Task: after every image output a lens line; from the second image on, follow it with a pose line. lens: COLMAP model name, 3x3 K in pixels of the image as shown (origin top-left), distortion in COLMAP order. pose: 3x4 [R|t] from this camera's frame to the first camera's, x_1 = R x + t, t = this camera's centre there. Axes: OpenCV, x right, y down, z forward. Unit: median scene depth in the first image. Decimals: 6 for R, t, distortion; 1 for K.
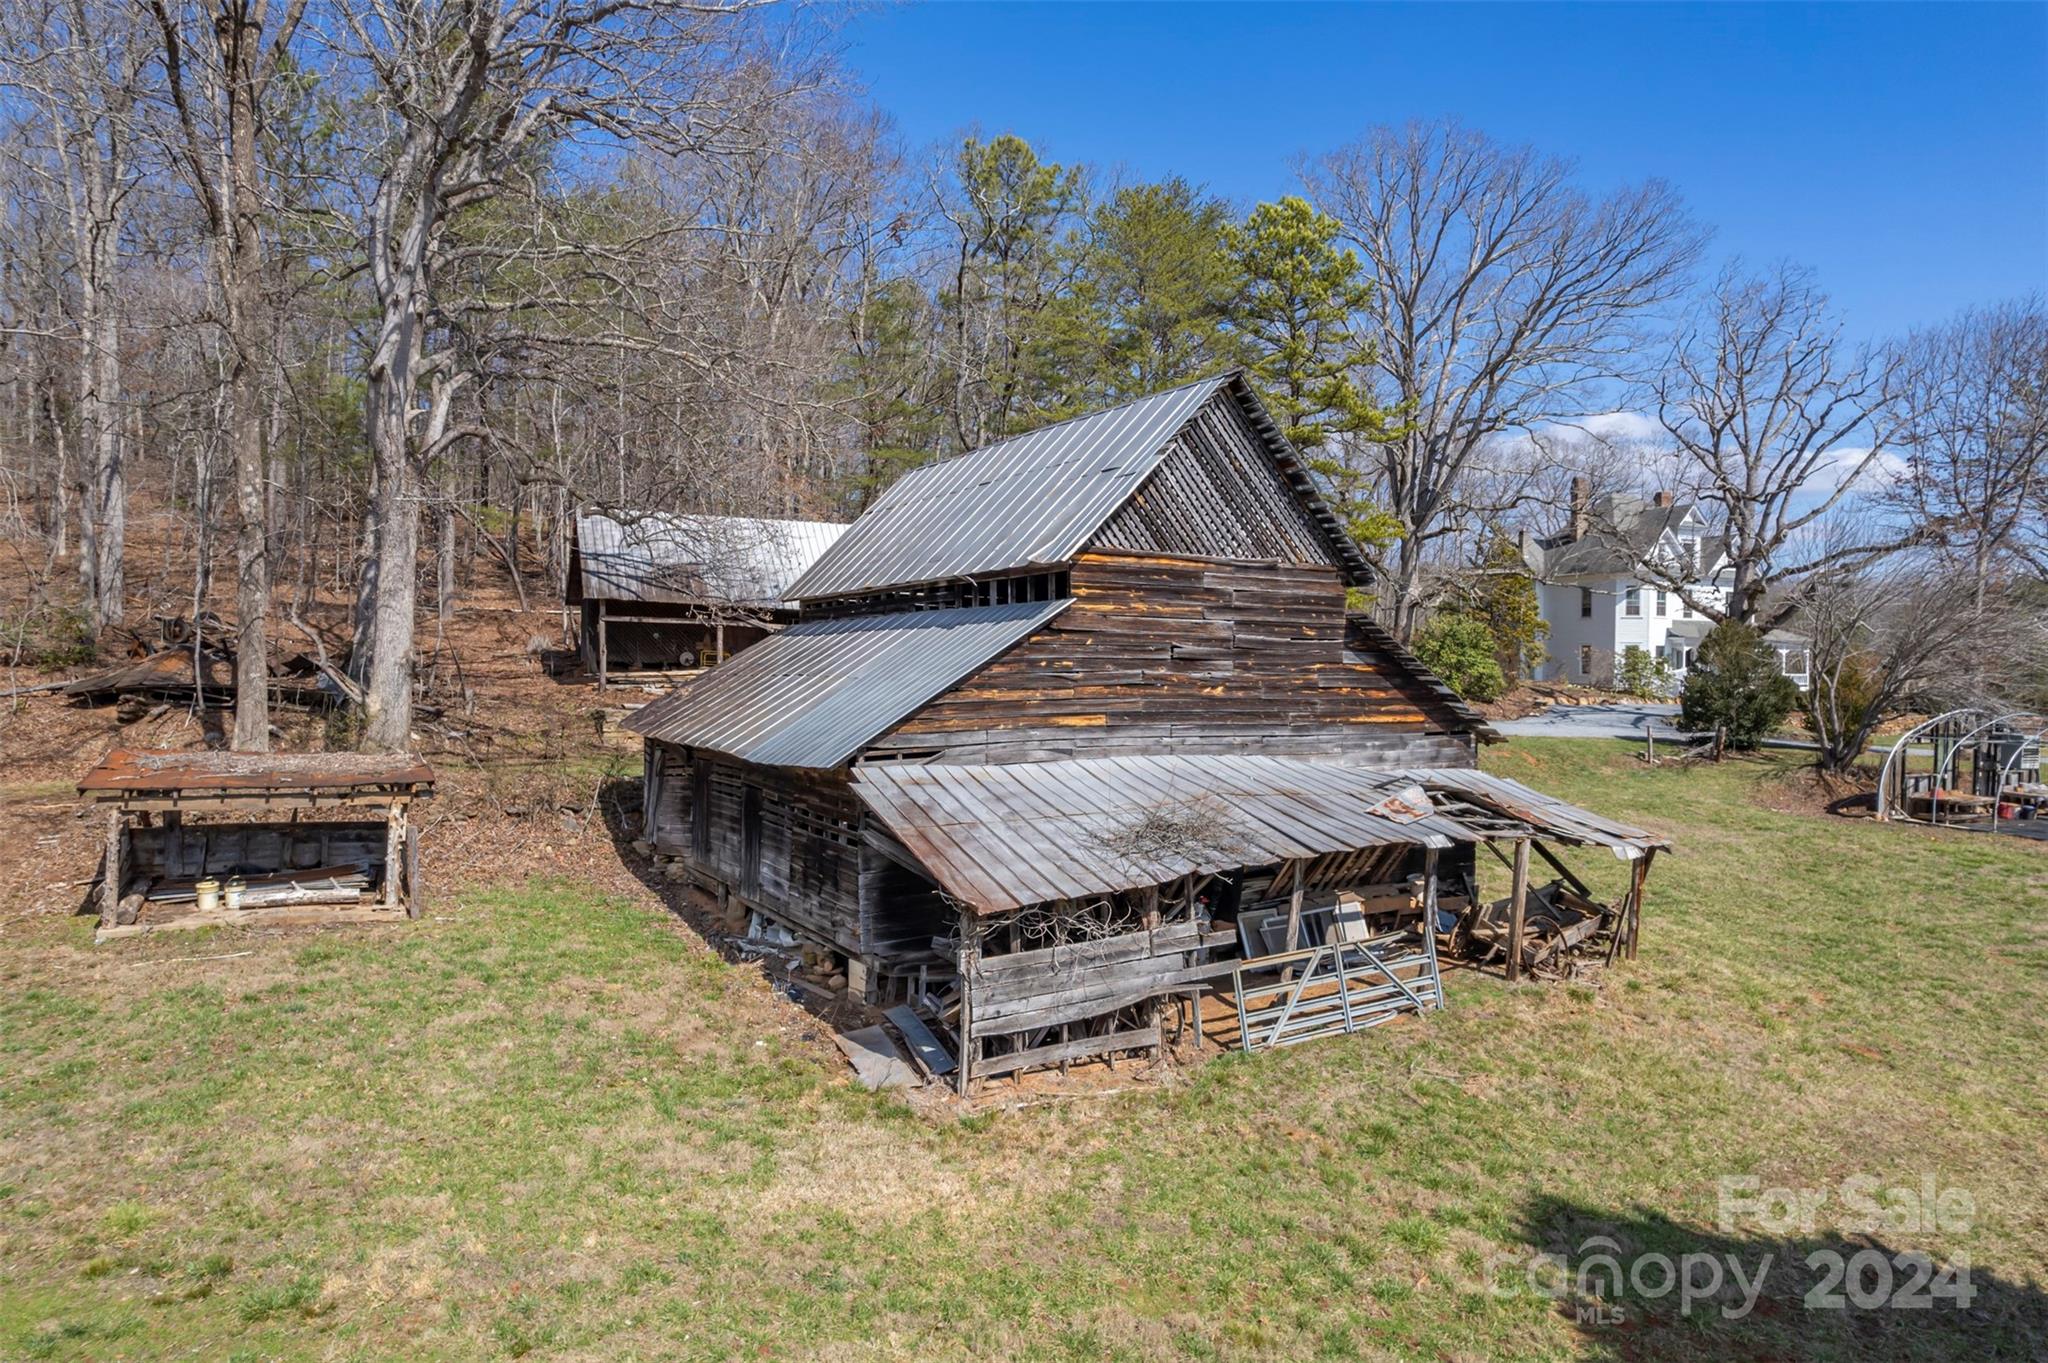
lens RADIAL K [[1307.0, 0, 1024.7], [0, 1307.0, 665.6], [0, 0, 1]] dist [-0.038294, 0.039201]
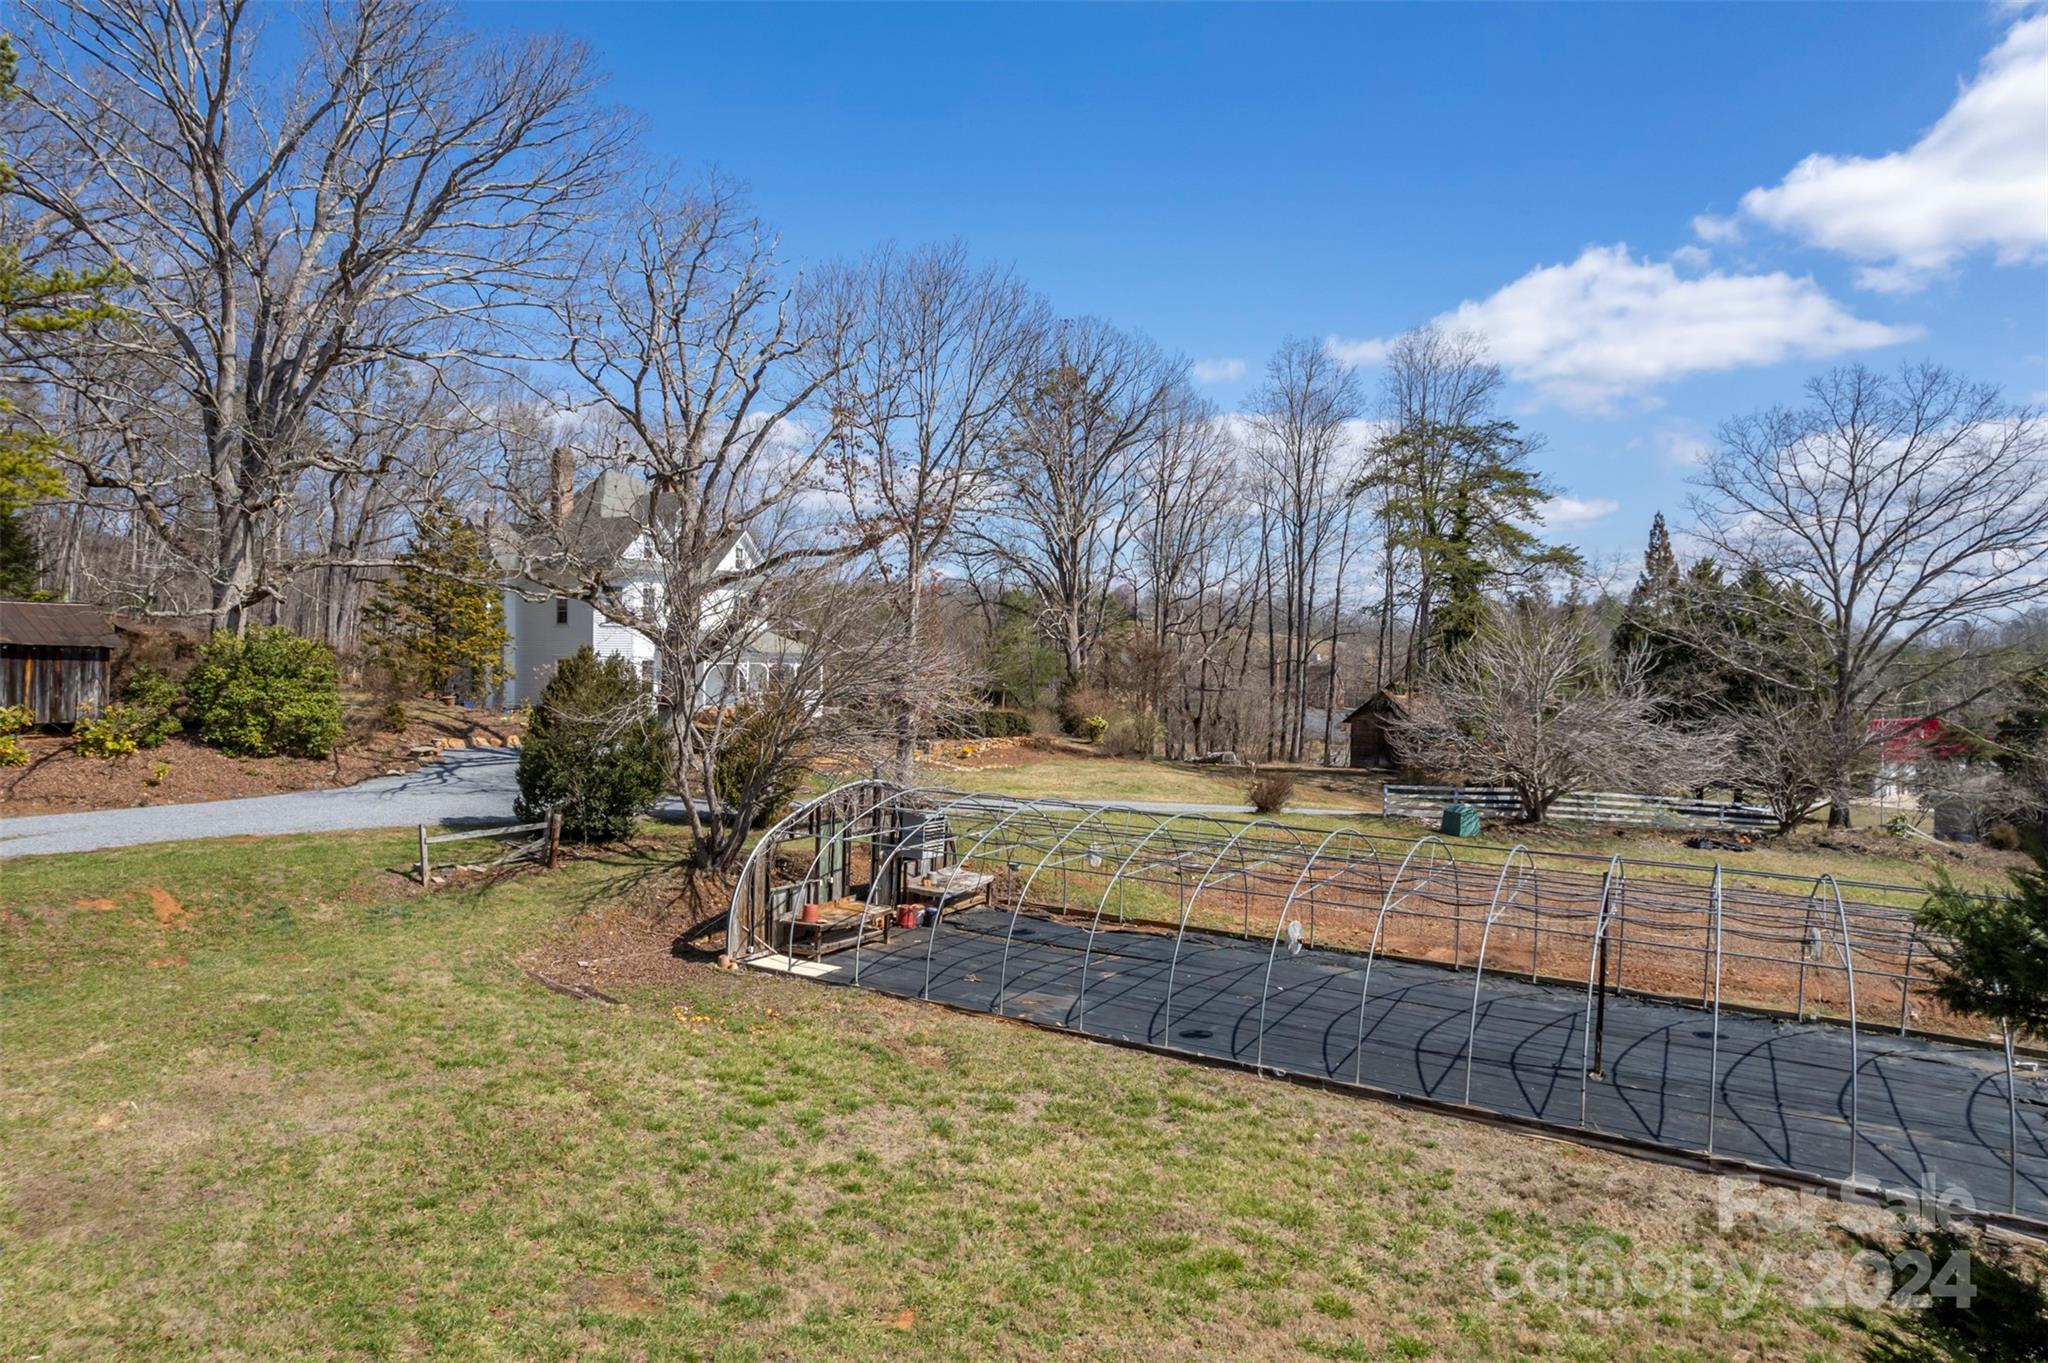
lens RADIAL K [[1307.0, 0, 1019.6], [0, 1307.0, 680.2], [0, 0, 1]] dist [-0.038294, 0.039201]
pose [[0.812799, -0.012764, 0.582404, 0.341775], [0.000831, 0.999784, 0.020752, -0.033335], [-0.582543, -0.016383, 0.812635, 0.327721]]
